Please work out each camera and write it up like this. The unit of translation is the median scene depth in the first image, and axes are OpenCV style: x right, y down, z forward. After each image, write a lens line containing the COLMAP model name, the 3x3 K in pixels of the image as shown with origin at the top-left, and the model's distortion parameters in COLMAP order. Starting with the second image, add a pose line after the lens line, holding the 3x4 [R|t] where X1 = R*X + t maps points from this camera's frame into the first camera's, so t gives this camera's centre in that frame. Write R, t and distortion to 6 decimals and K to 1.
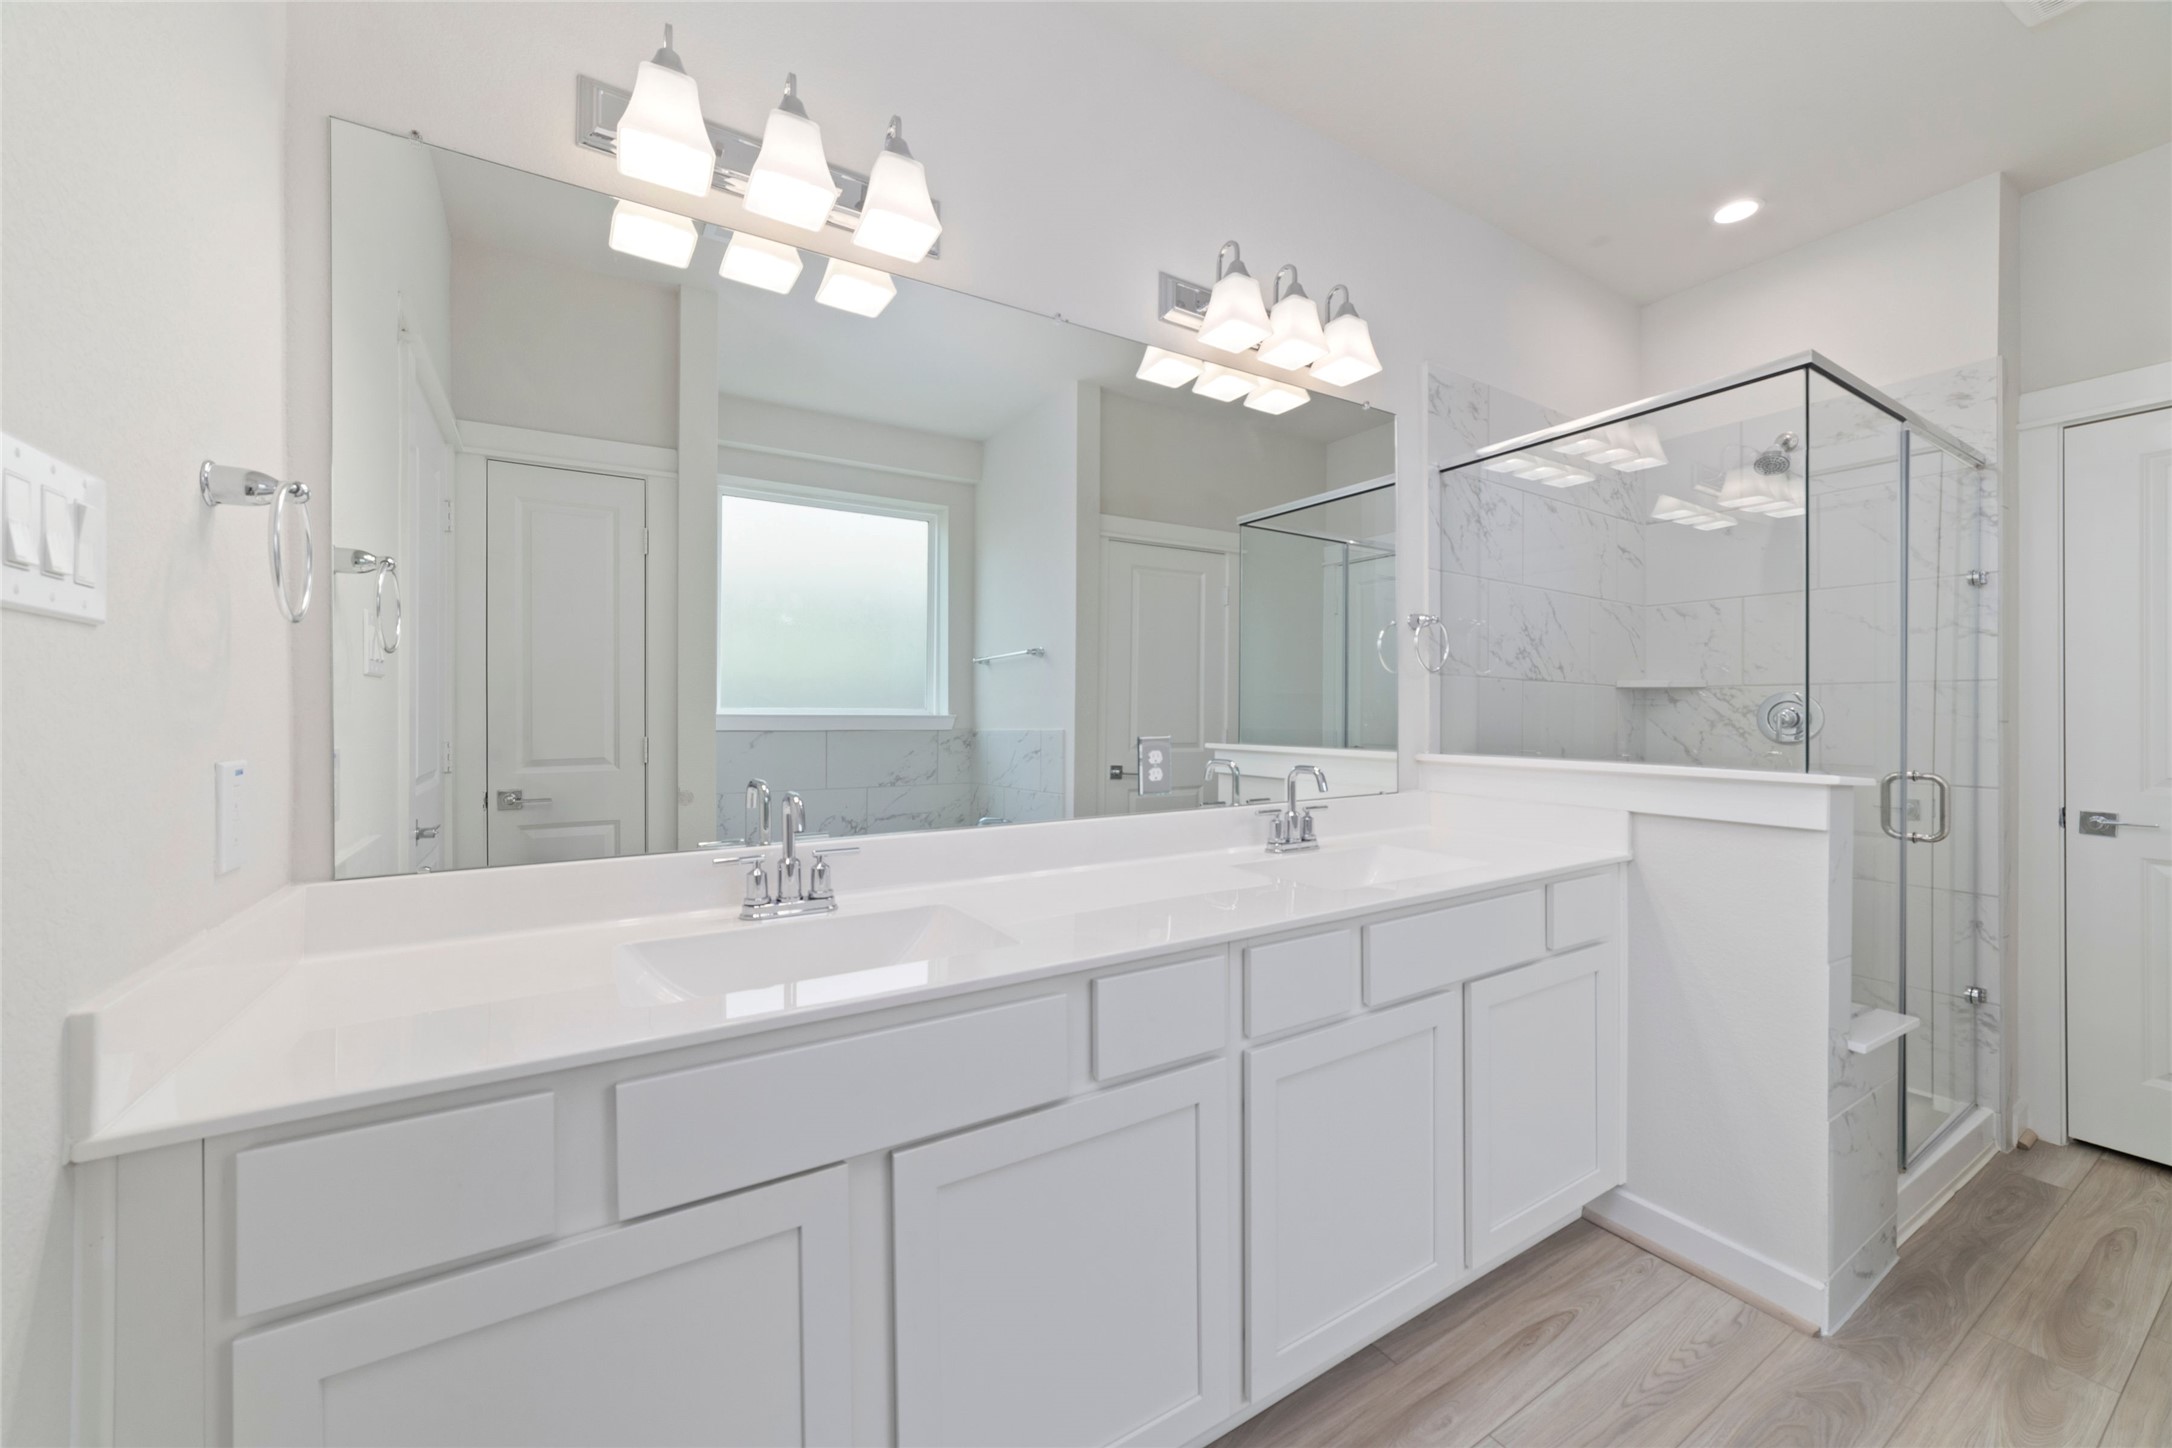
lens RADIAL K [[830.4, 0, 1083.2], [0, 830.4, 719.3], [0, 0, 1]] dist [-0.016239, 0.005931]
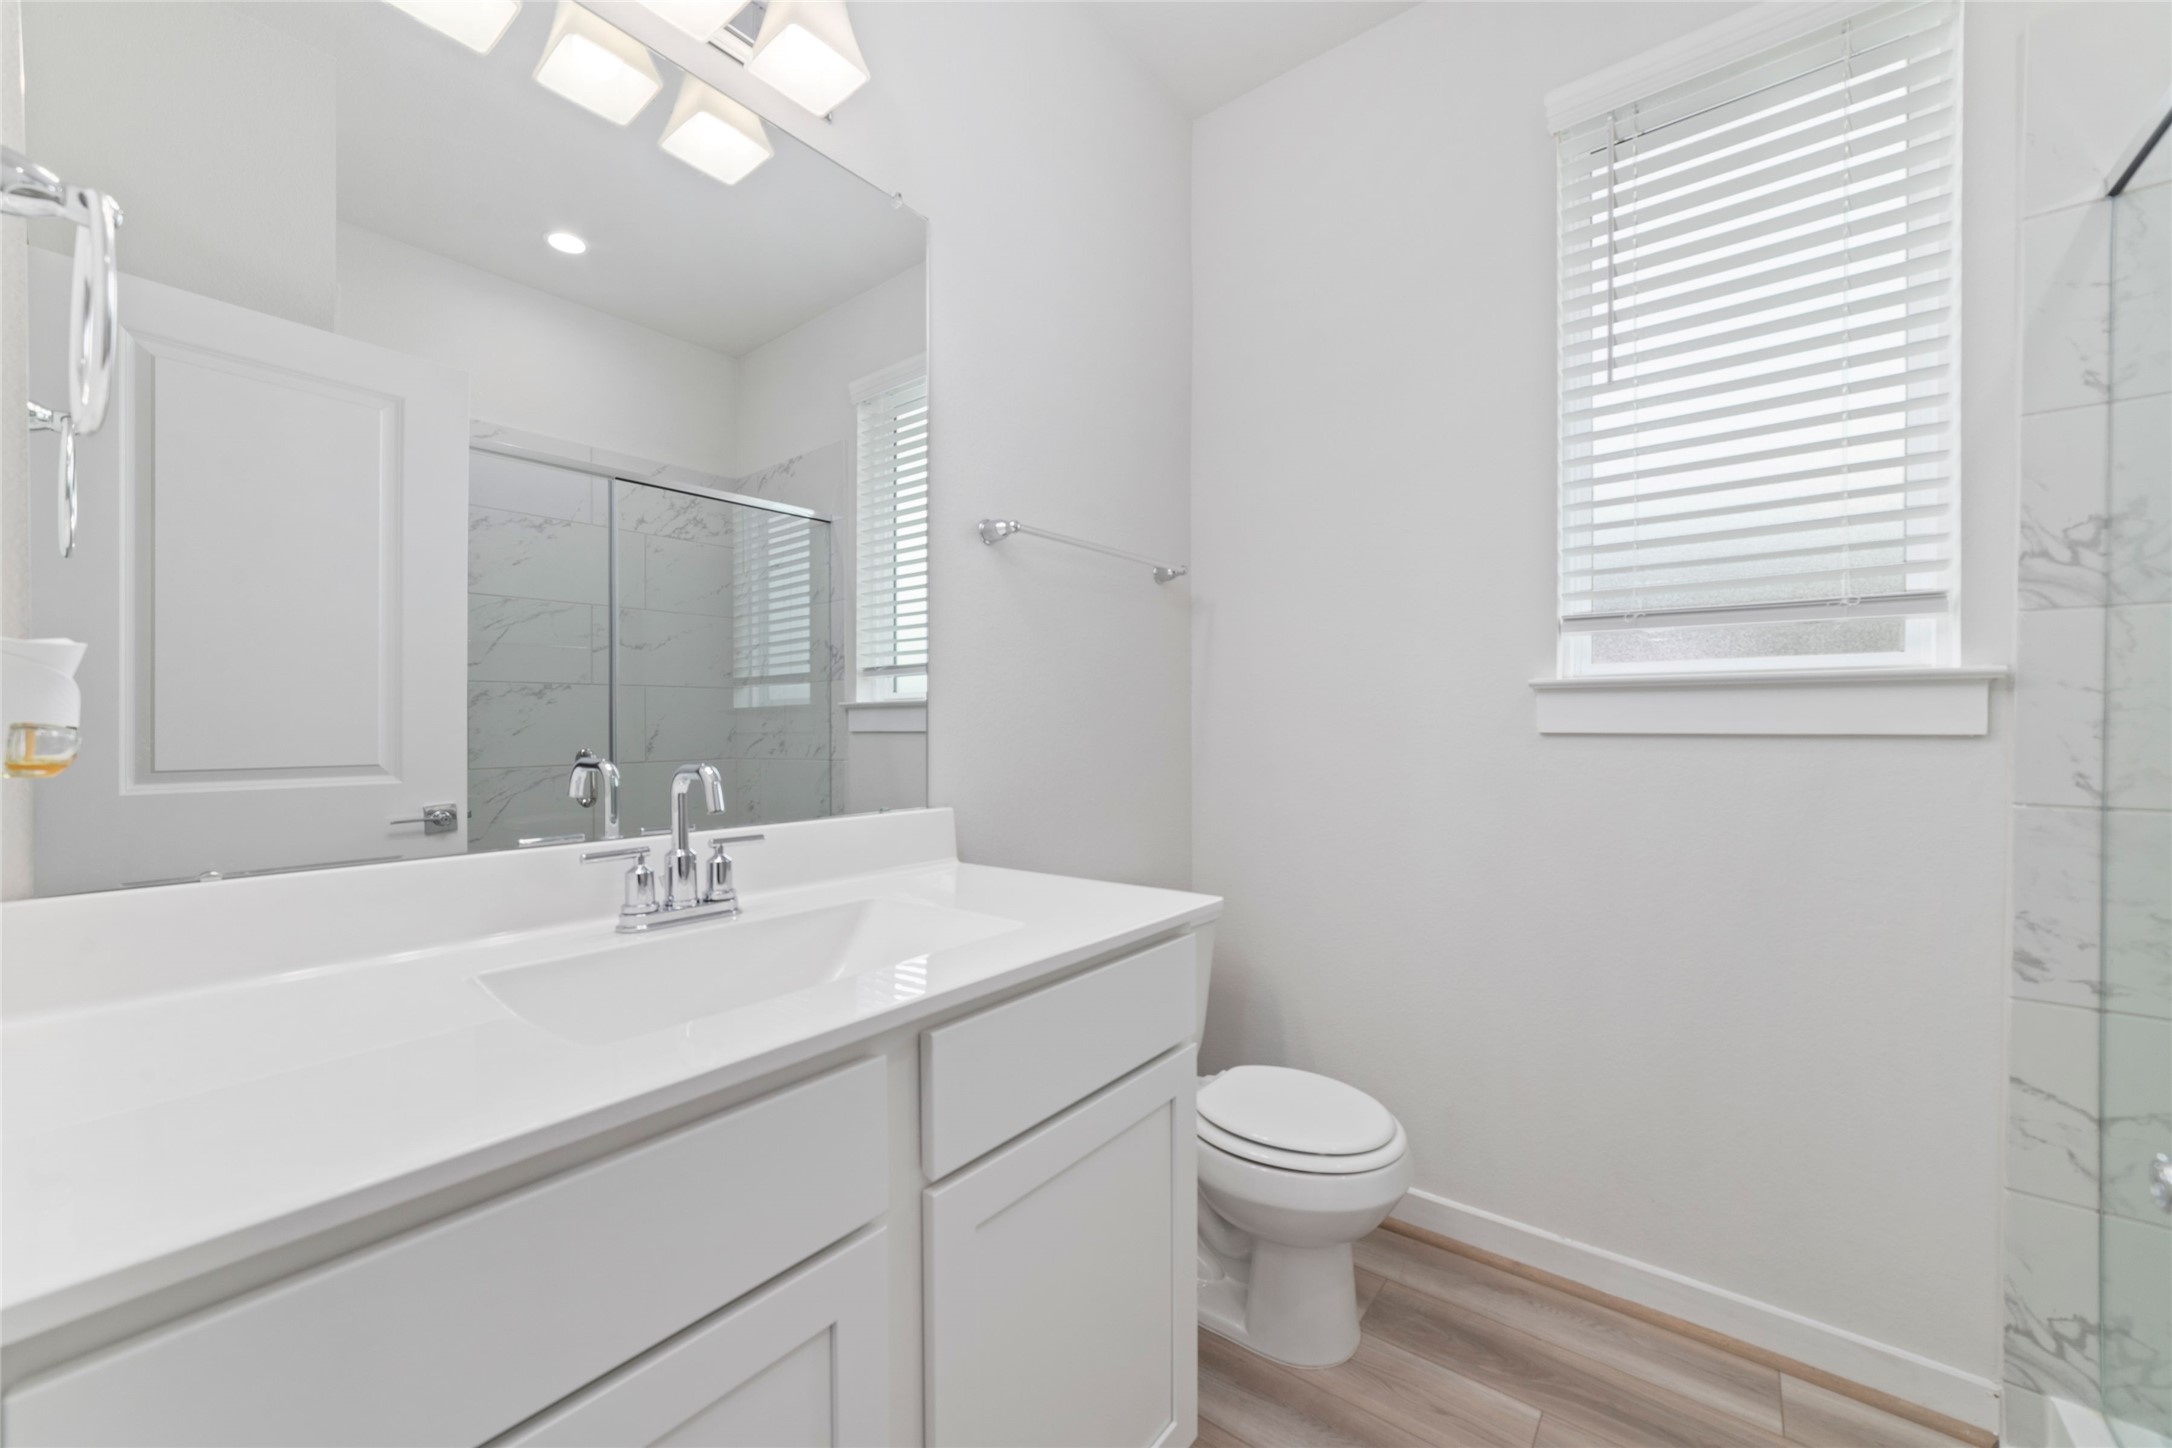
lens RADIAL K [[853.7, 0, 1095.4], [0, 853.7, 728.1], [0, 0, 1]] dist [0.001306, 0.000057]
pose [[0.942234, -0.006748, 0.334887, 0.320840], [0.010461, 0.999902, -0.009286, 0.042064], [-0.334792, 0.012253, 0.942213, 0.398781]]
